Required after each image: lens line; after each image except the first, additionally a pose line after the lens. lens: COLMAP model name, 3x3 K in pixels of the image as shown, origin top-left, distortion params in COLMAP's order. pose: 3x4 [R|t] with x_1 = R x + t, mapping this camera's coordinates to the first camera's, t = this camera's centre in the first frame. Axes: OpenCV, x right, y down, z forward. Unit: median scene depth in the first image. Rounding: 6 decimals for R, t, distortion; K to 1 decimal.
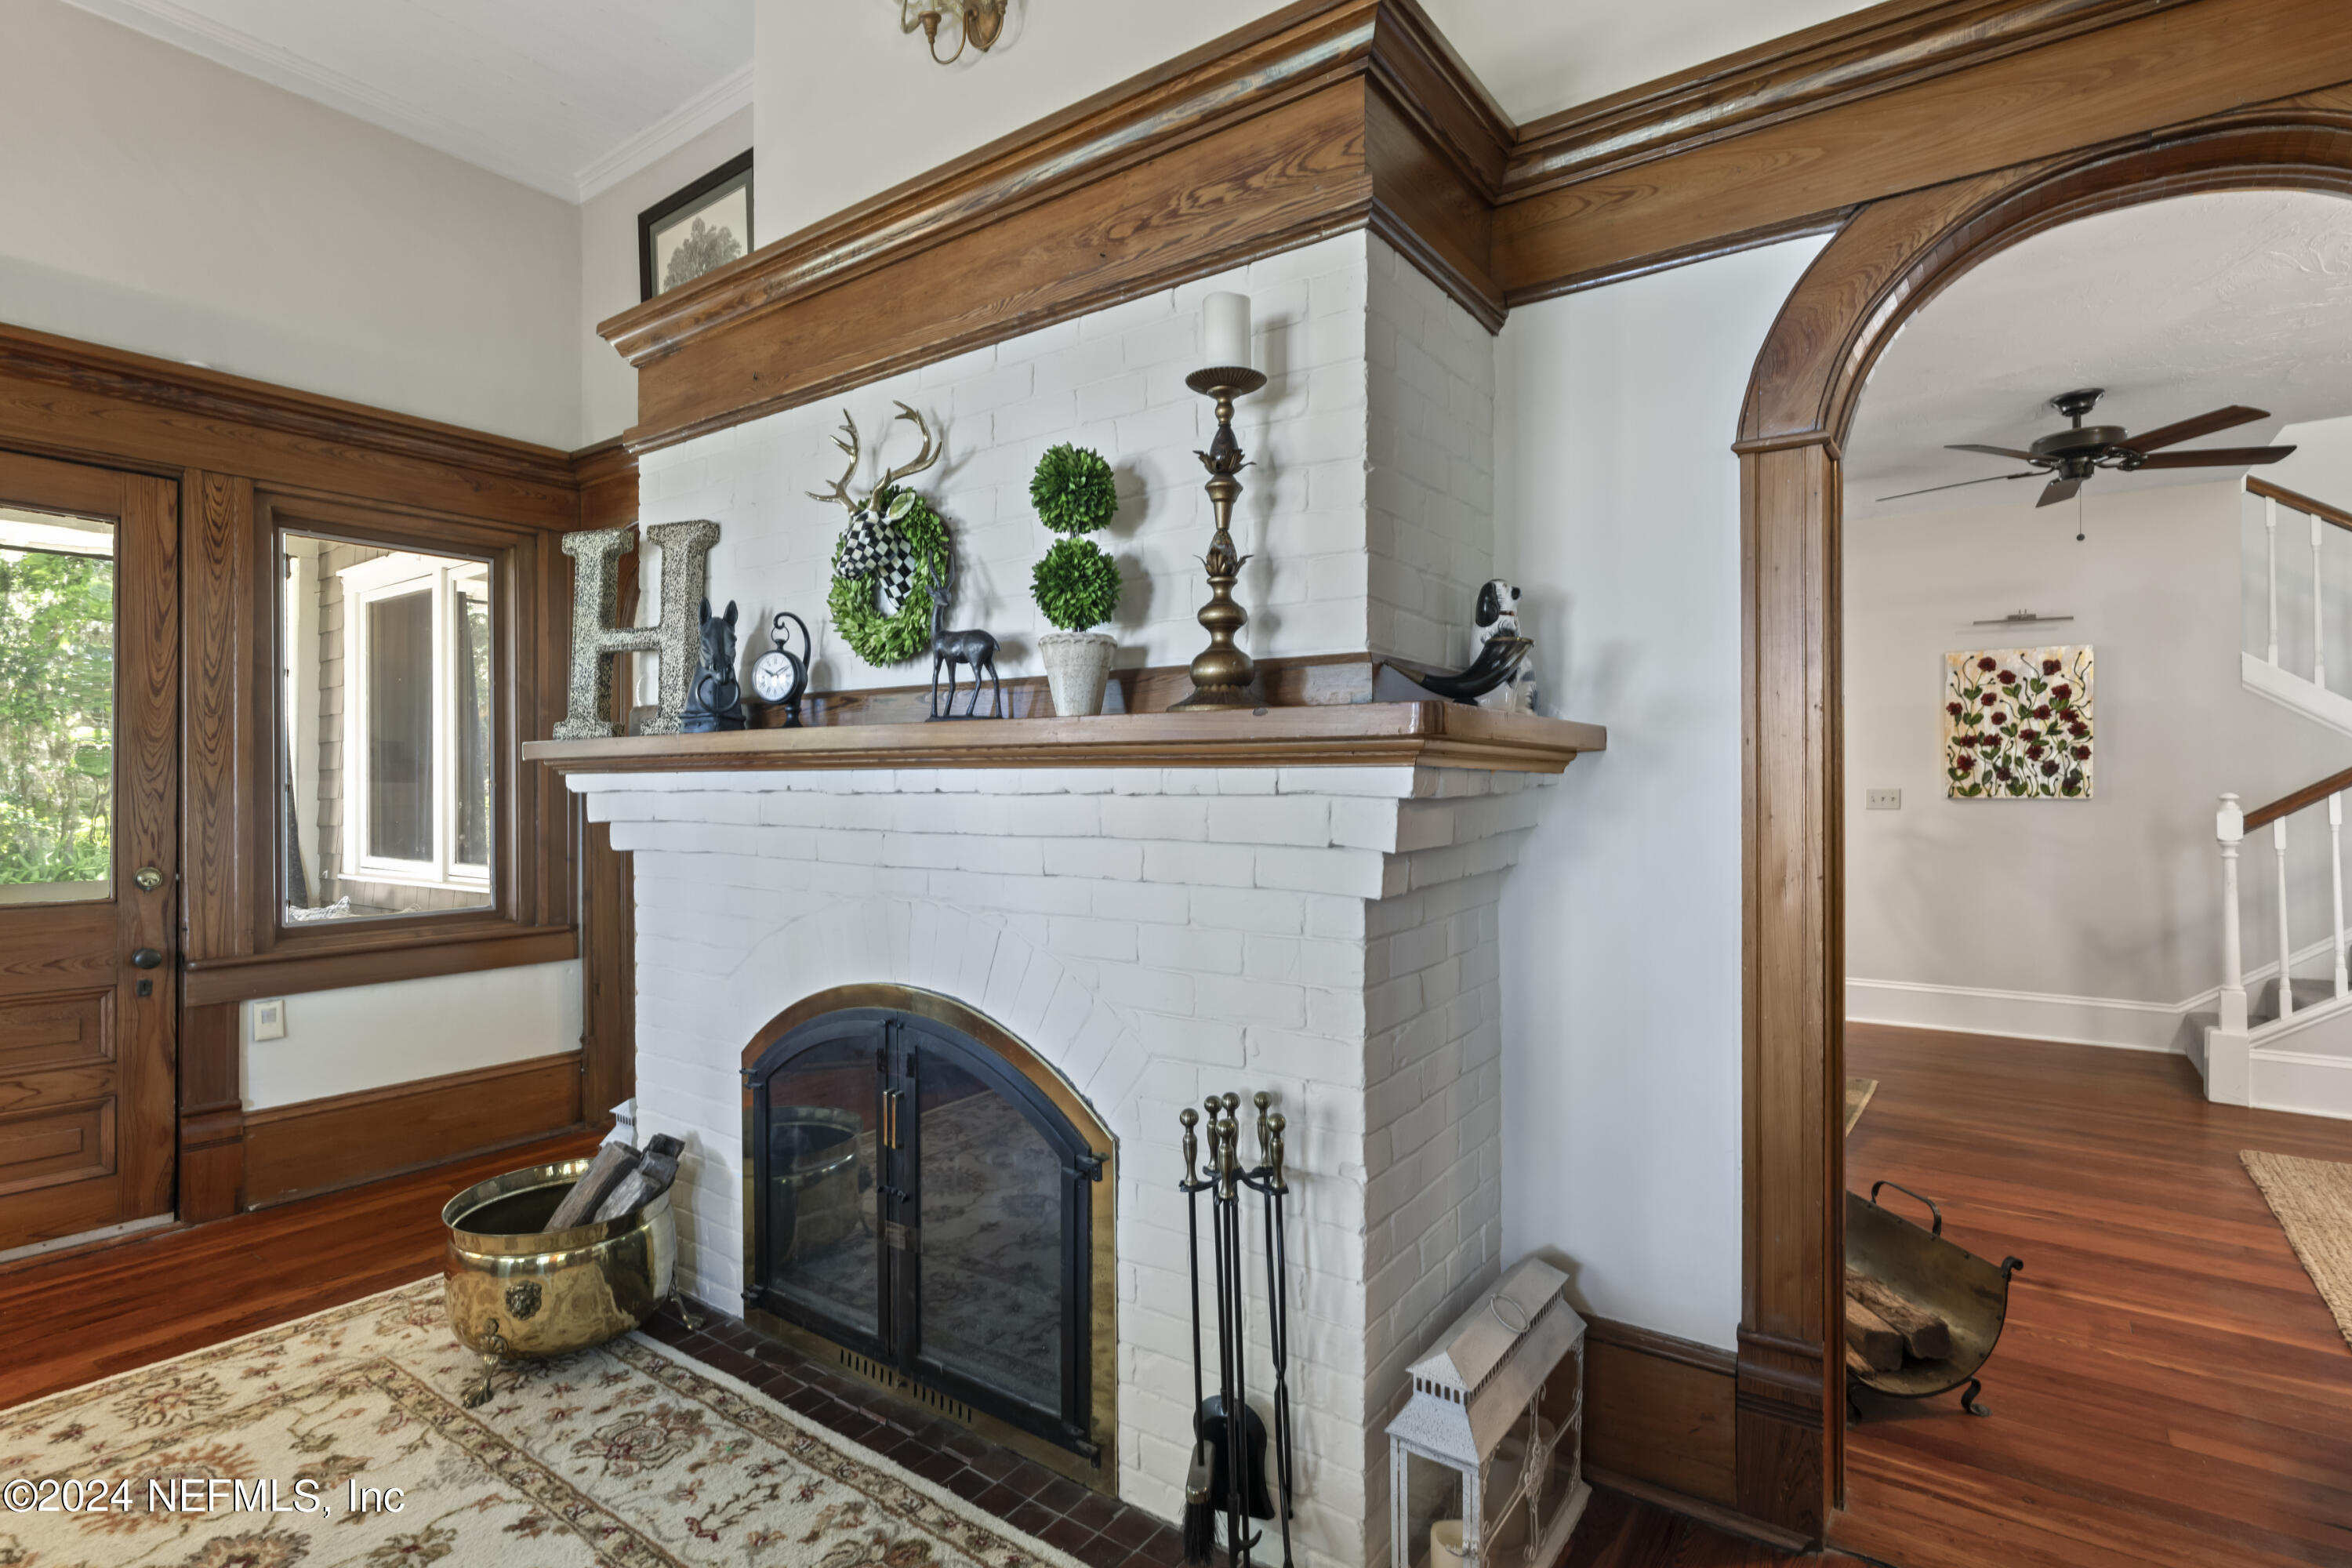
lens RADIAL K [[1142.9, 0, 1182.8], [0, 1142.9, 788.4], [0, 0, 1]] dist [-0.004279, -0.001748]
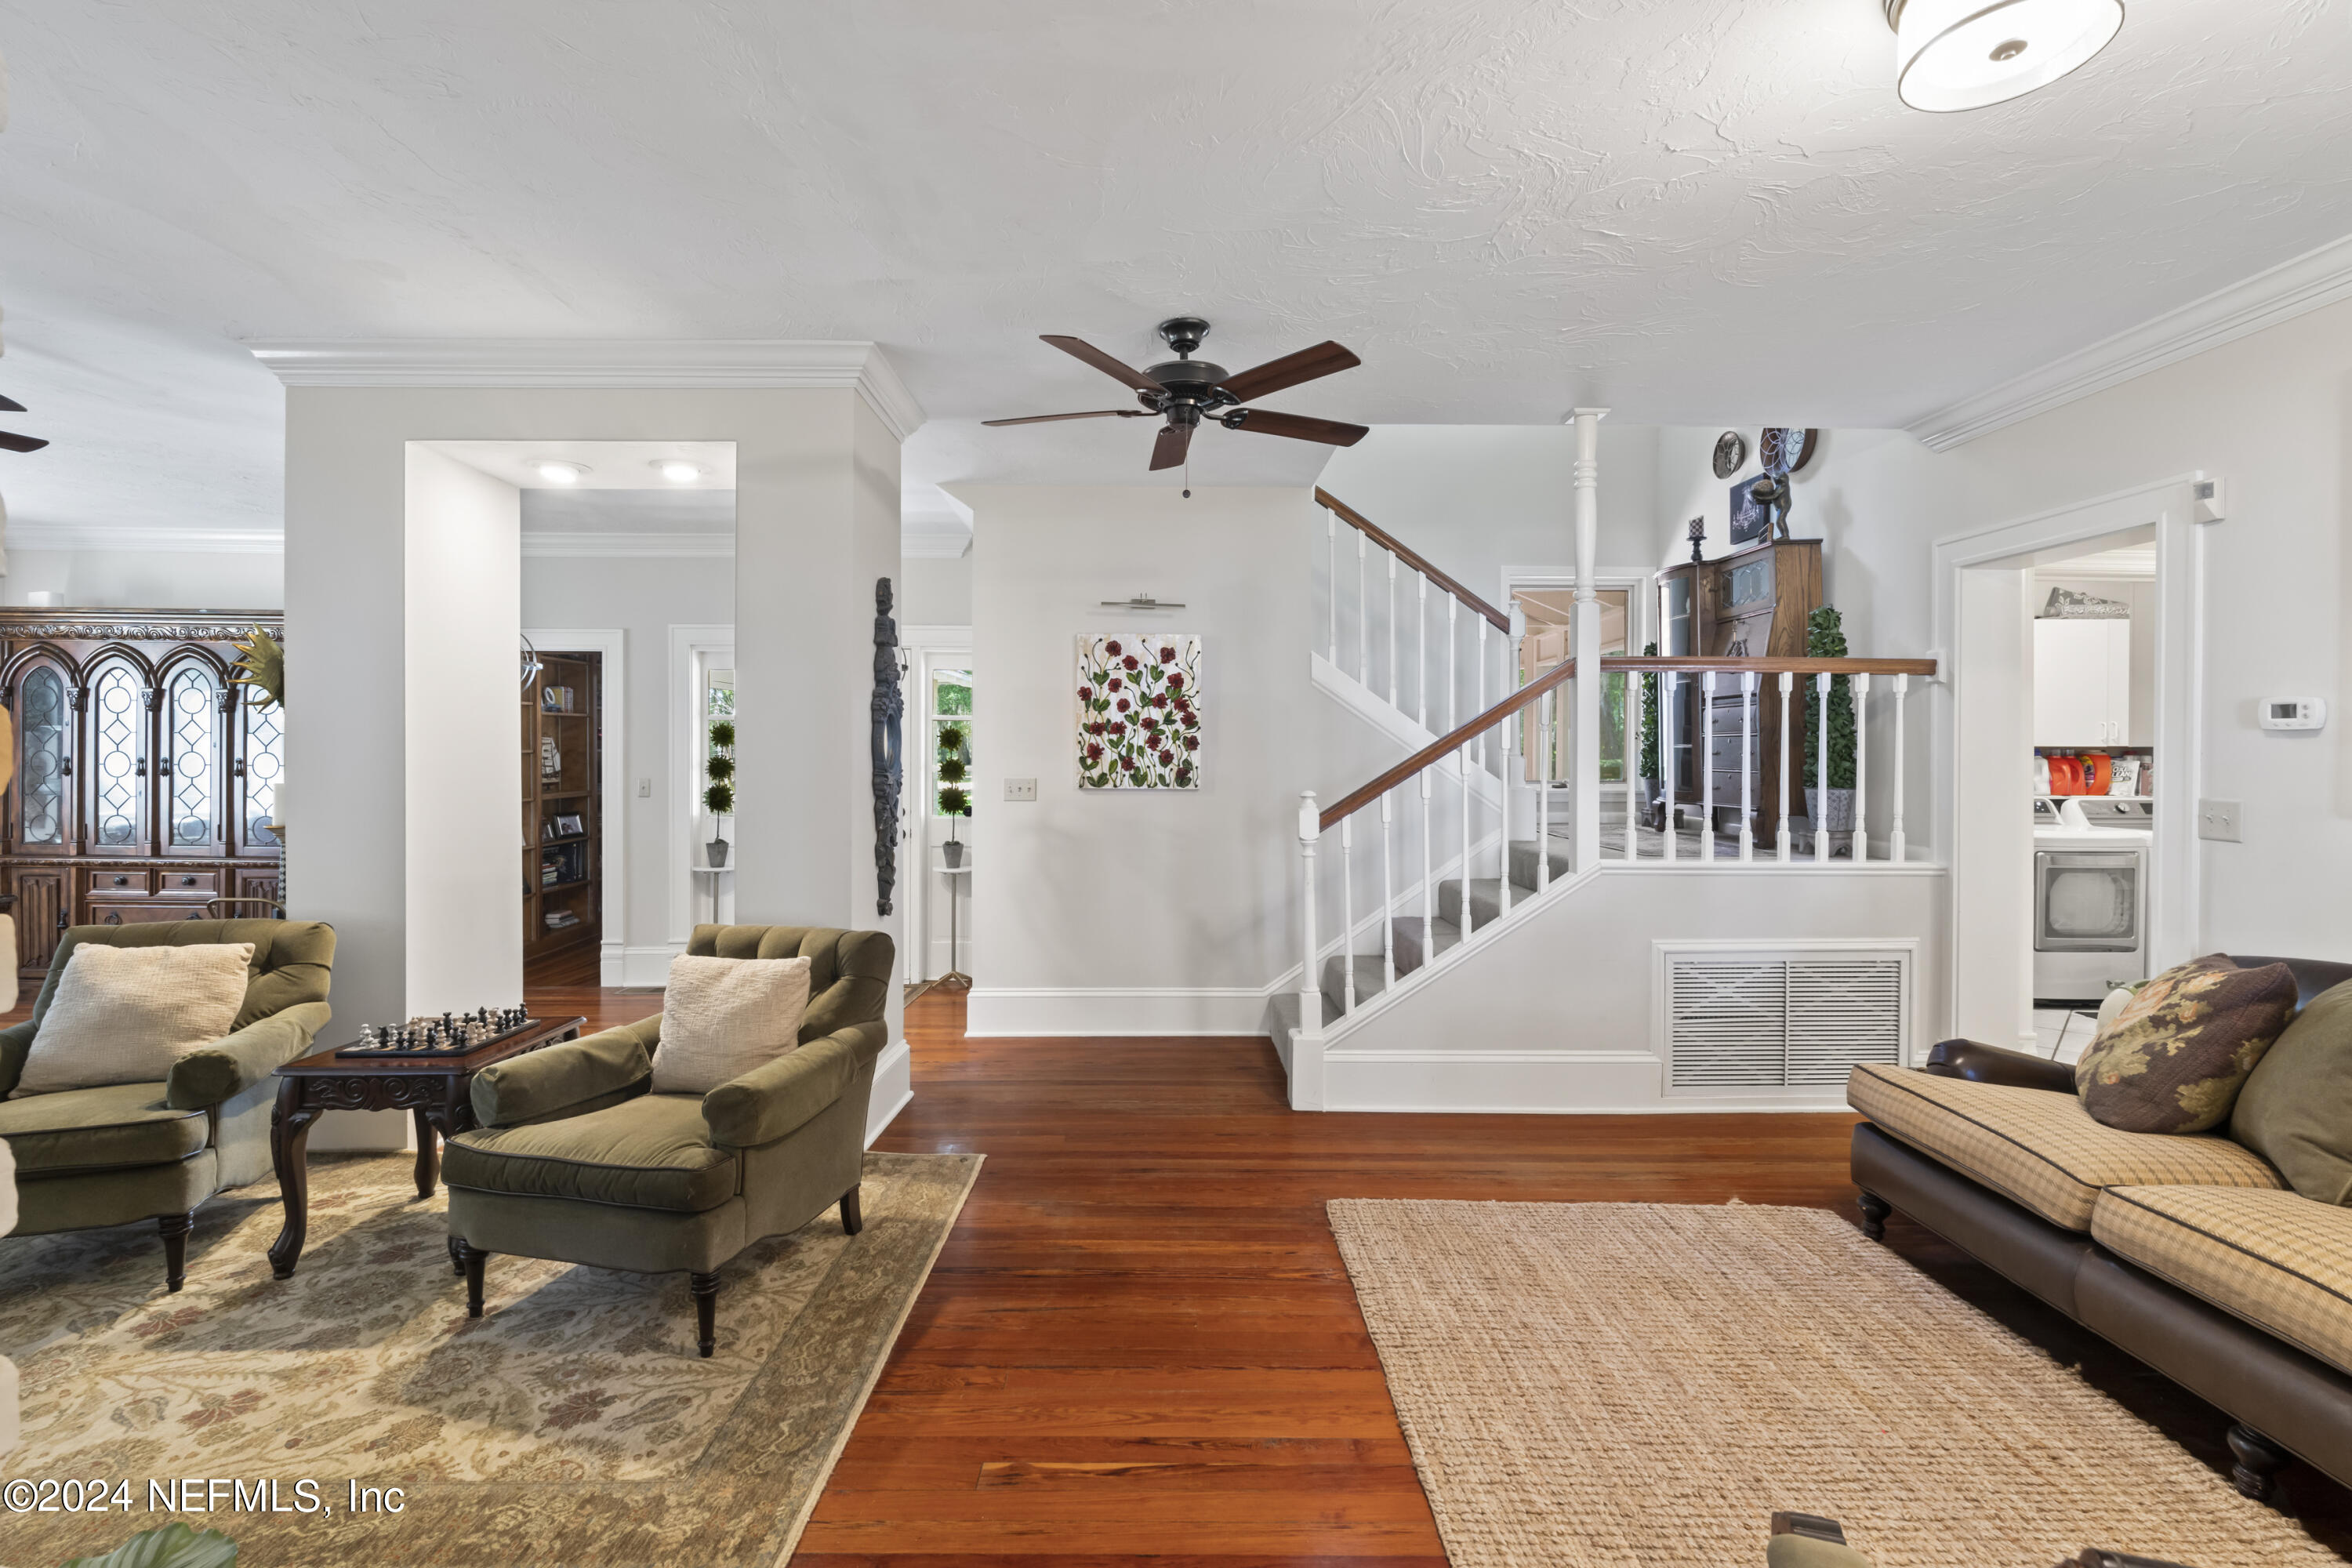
lens RADIAL K [[1027.1, 0, 1170.5], [0, 1027.1, 749.9], [0, 0, 1]] dist [-0.002822, -0.000642]
pose [[0.802644, 0.005890, 0.596430, 0.240100], [-0.004680, 0.999983, -0.003578, -0.021876], [-0.596440, 0.000081, 0.802657, 0.292229]]
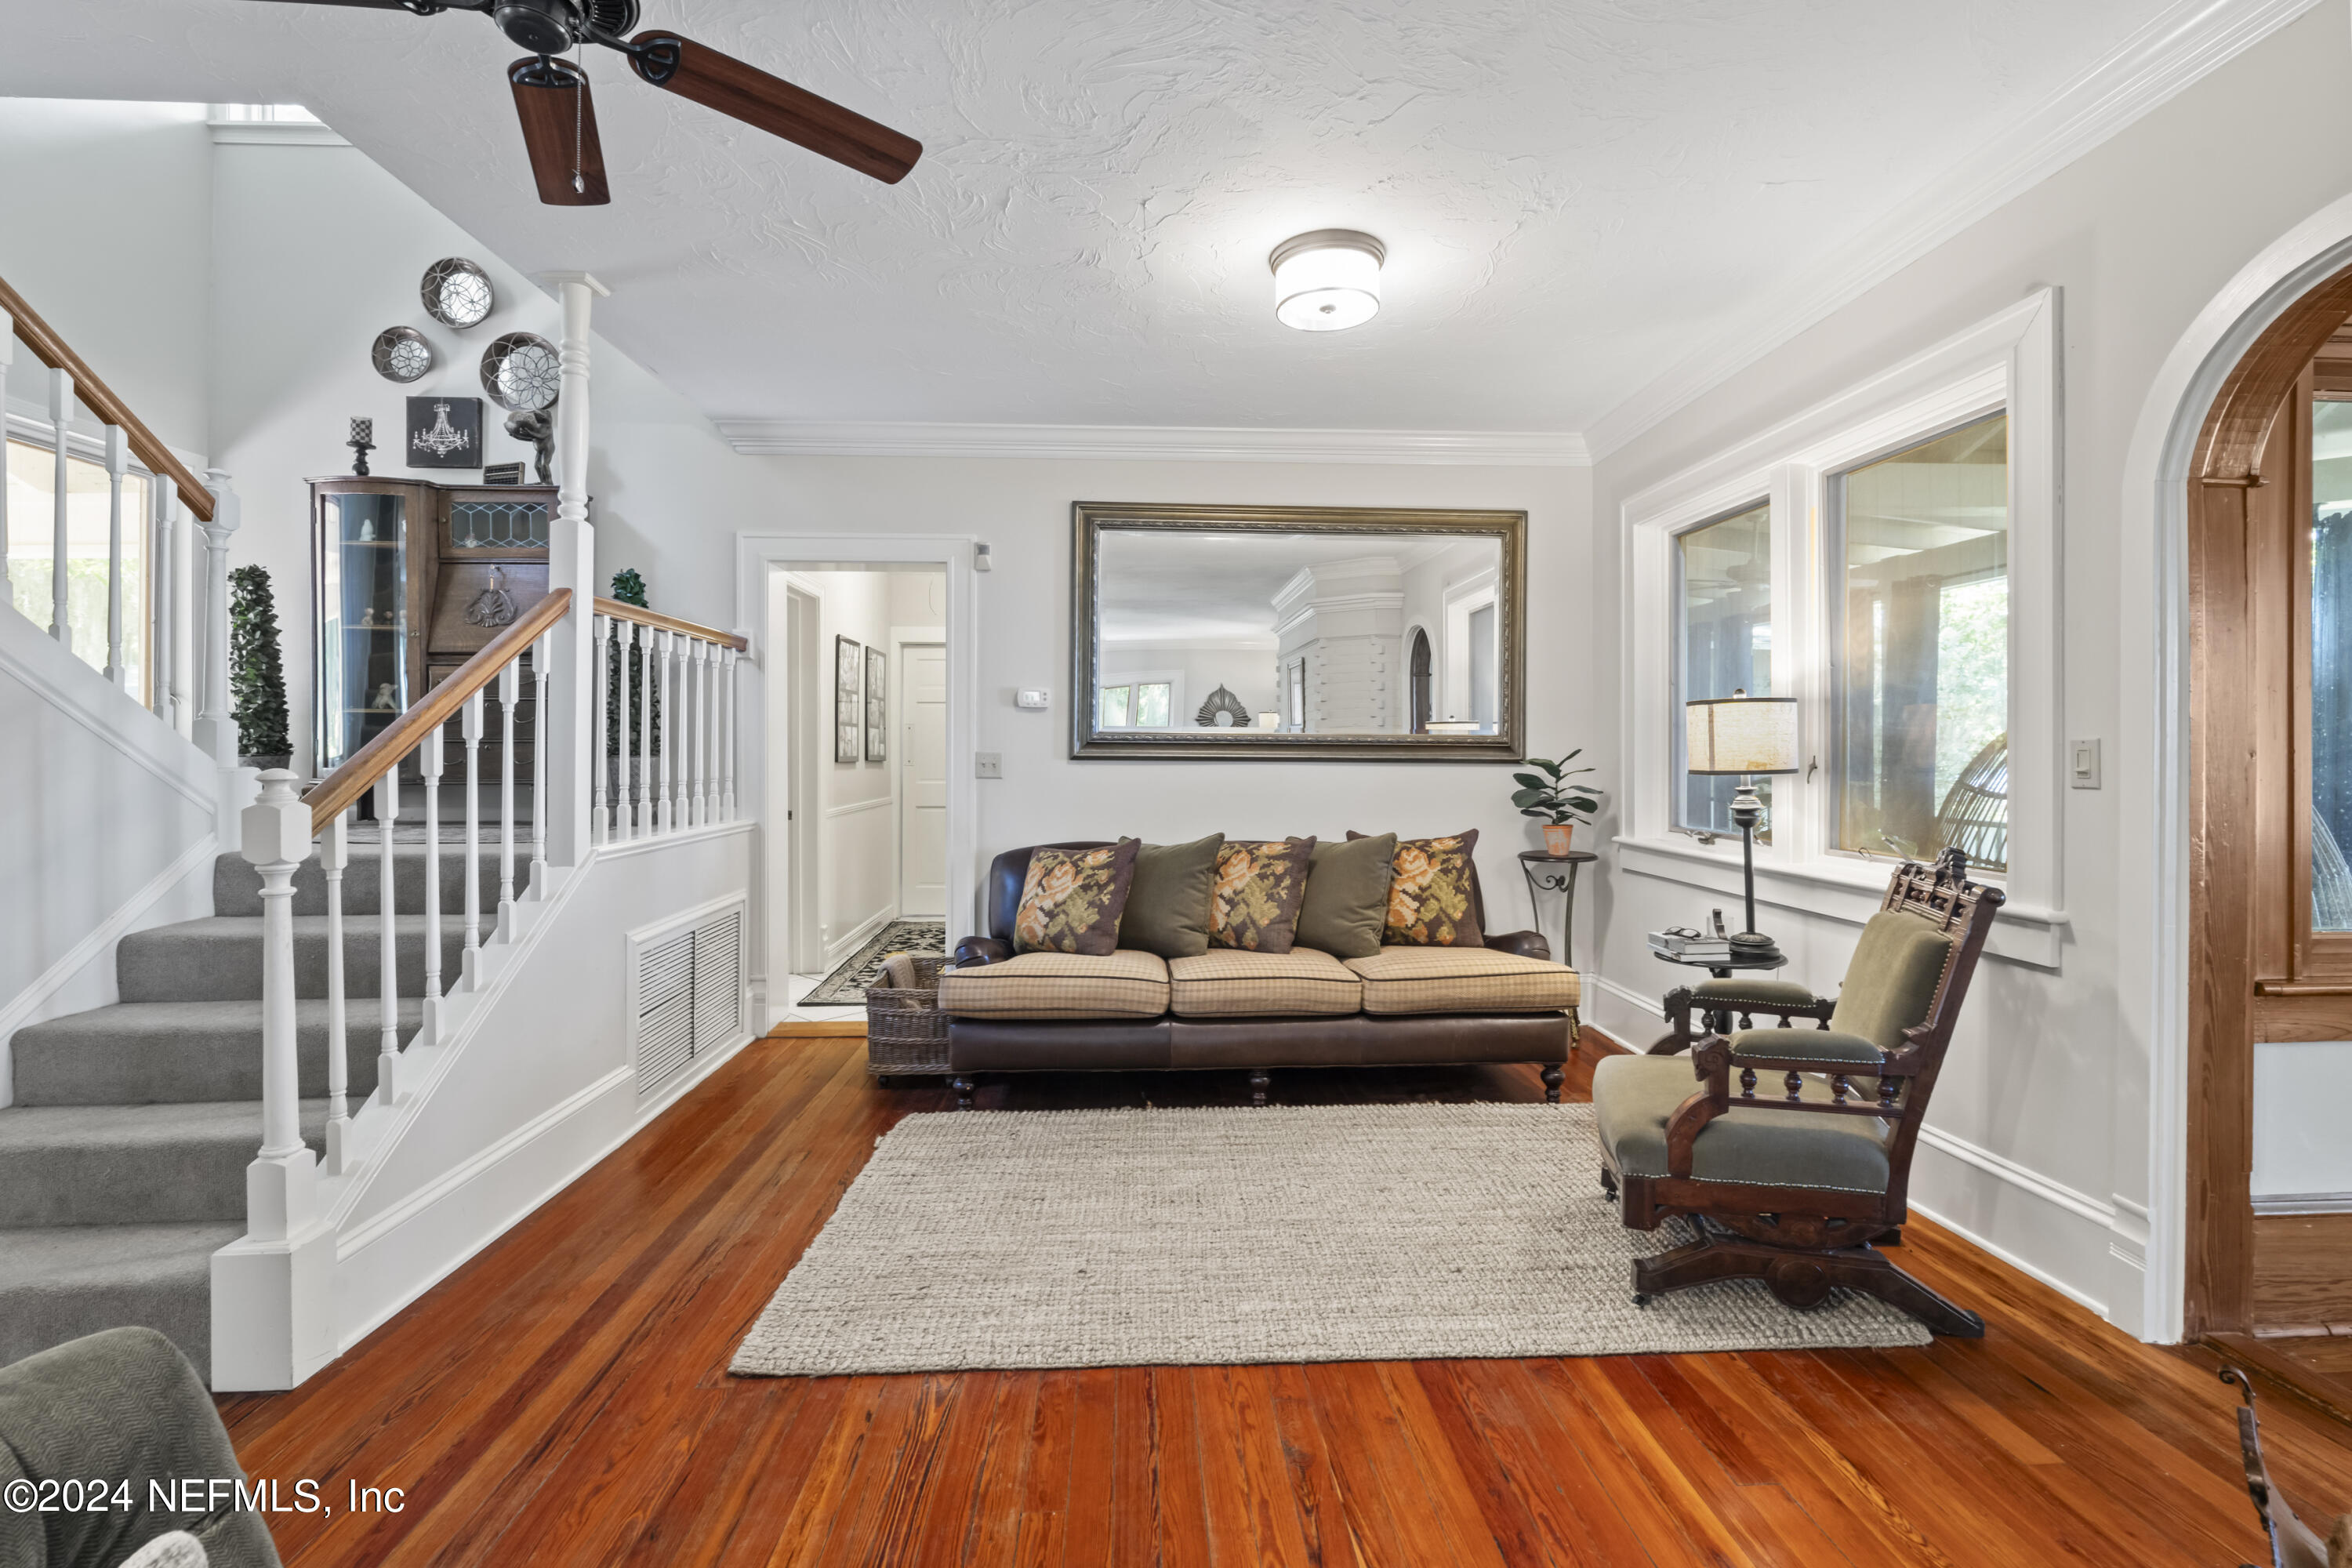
lens RADIAL K [[1043.4, 0, 1177.5], [0, 1043.4, 746.1], [0, 0, 1]] dist [-0.000917, -0.000080]
pose [[-0.616698, 0.002824, 0.787195, 0.246245], [0.002692, 0.999995, -0.001479, -0.003247], [-0.787195, 0.001208, -0.616702, 0.790874]]
